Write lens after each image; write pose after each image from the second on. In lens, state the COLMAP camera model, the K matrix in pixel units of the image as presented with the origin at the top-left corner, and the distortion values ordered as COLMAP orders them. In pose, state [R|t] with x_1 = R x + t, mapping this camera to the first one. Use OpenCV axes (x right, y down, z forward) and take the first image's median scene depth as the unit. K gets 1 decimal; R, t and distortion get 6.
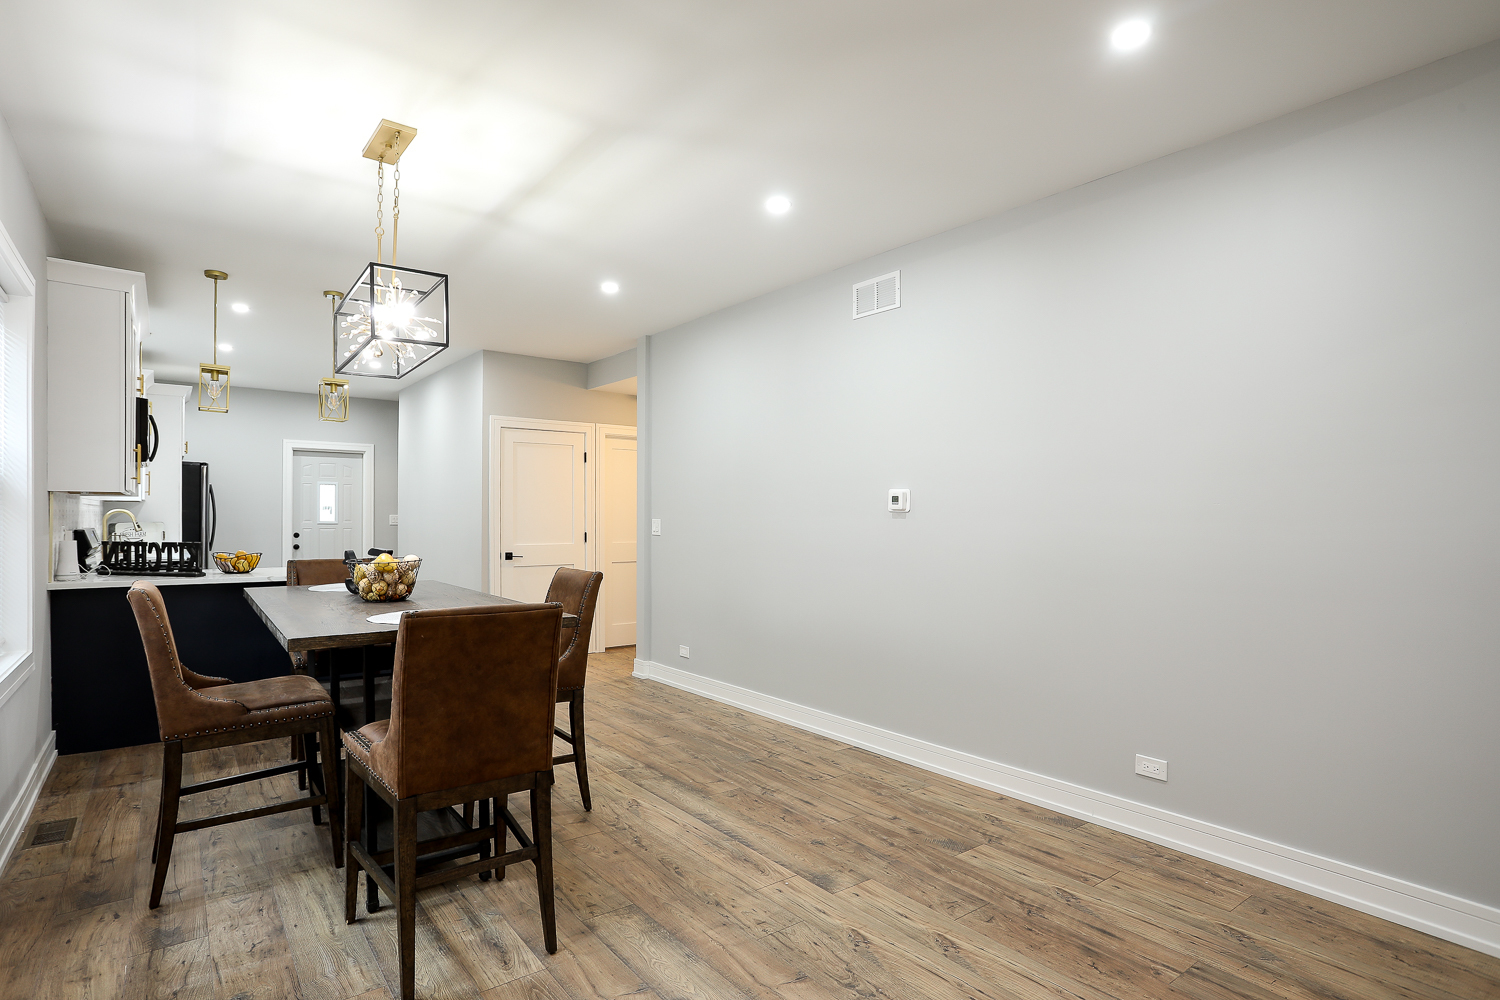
lens RADIAL K [[767.0, 0, 752.2], [0, 767.0, 513.8], [0, 0, 1]] dist [-0.039692, 0.000236]
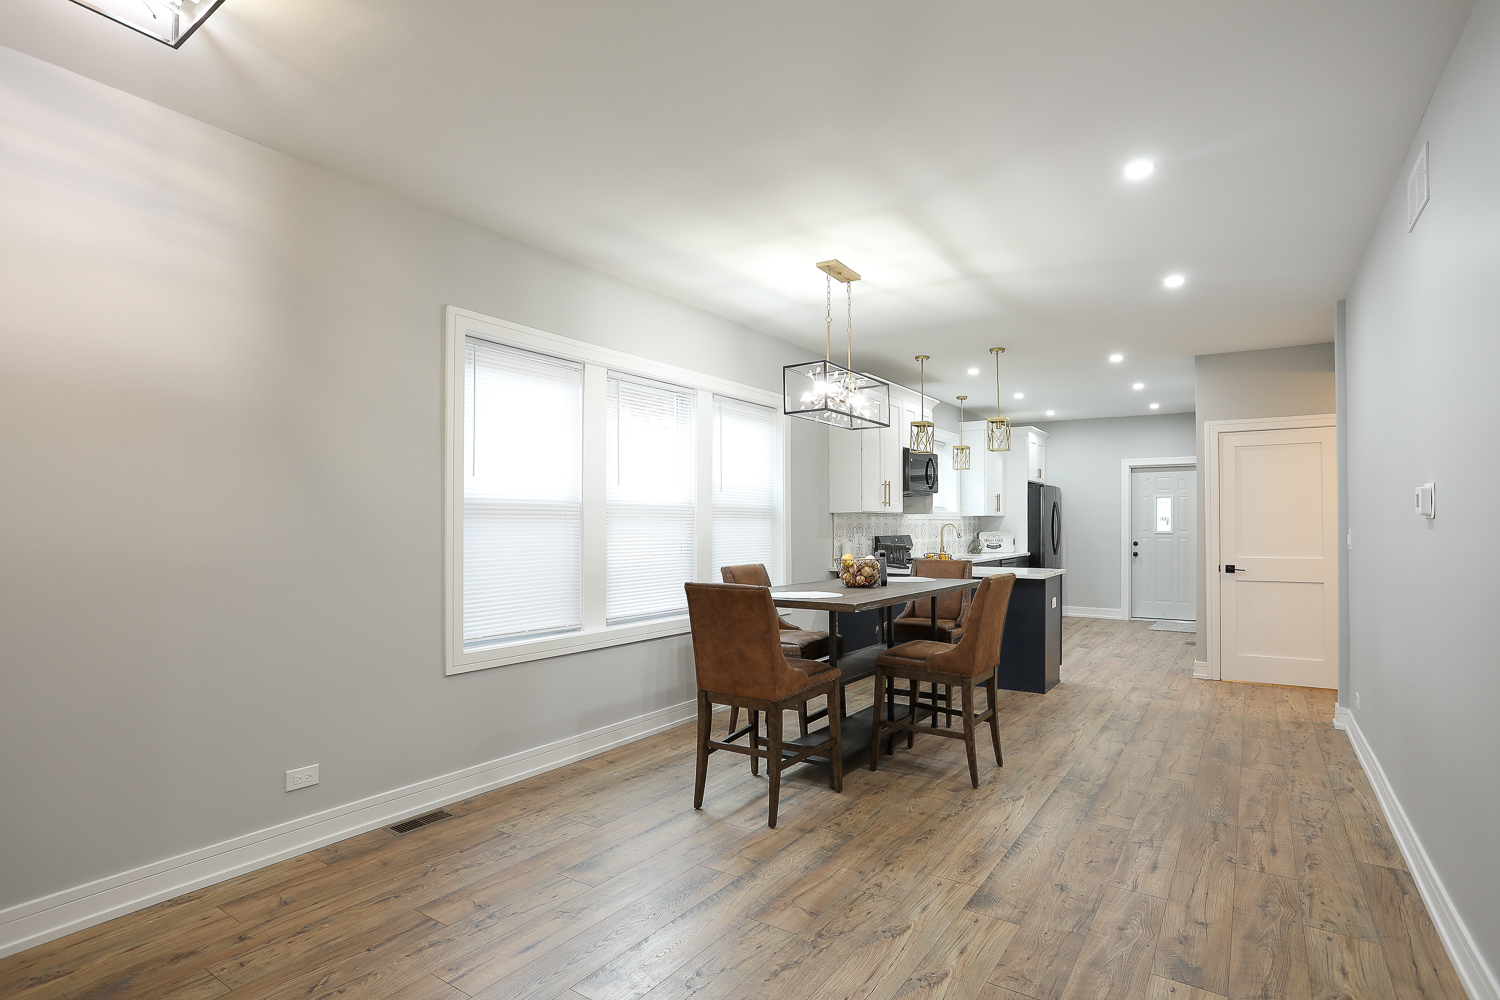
lens RADIAL K [[752.0, 0, 775.1], [0, 752.0, 523.3], [0, 0, 1]] dist [-0.028786, 0.008723]
pose [[0.343372, -0.006092, -0.939180, 0.479578], [0.005811, 0.999974, -0.004361, -0.000309], [0.939182, -0.003960, 0.343398, 0.222441]]
